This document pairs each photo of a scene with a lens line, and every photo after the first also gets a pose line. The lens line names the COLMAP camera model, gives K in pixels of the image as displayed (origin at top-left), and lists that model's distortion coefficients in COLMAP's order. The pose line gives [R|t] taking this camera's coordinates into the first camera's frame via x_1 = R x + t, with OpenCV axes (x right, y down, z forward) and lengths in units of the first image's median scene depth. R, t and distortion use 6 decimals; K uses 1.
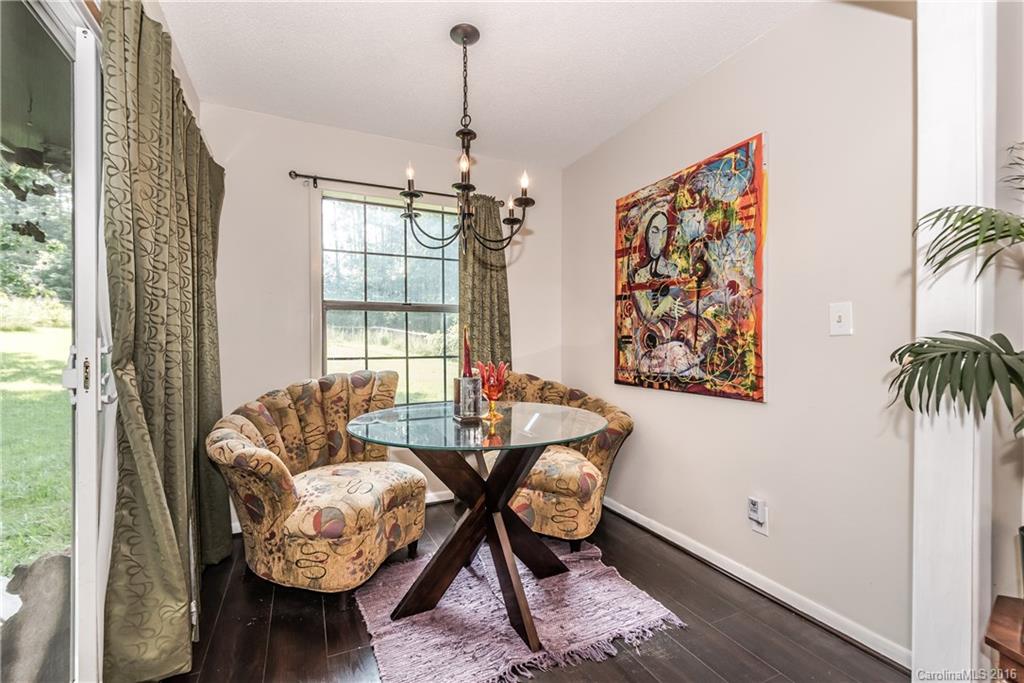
lens RADIAL K [[445.3, 0, 510.9], [0, 445.3, 346.1], [0, 0, 1]] dist [0.000761, -0.000083]
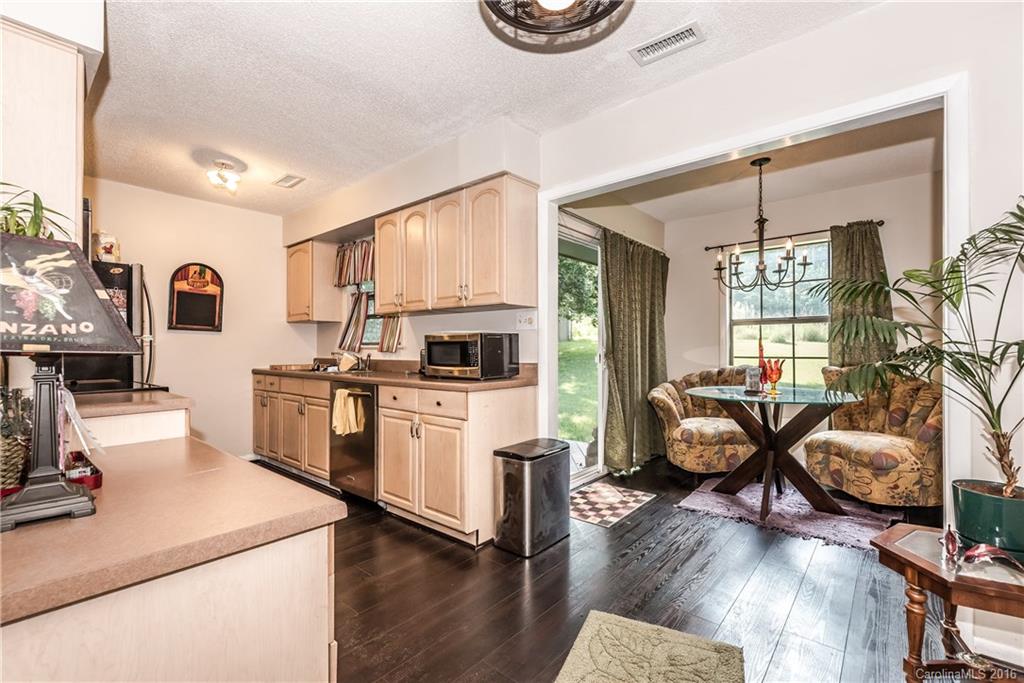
lens RADIAL K [[445.3, 0, 511.6], [0, 445.3, 343.9], [0, 0, 1]] dist [0.000761, -0.000083]
pose [[0.409637, -0.009790, -0.912196, 1.087970], [-0.001365, 0.999935, -0.011344, 0.000706], [0.912247, 0.005892, 0.409597, -0.549163]]
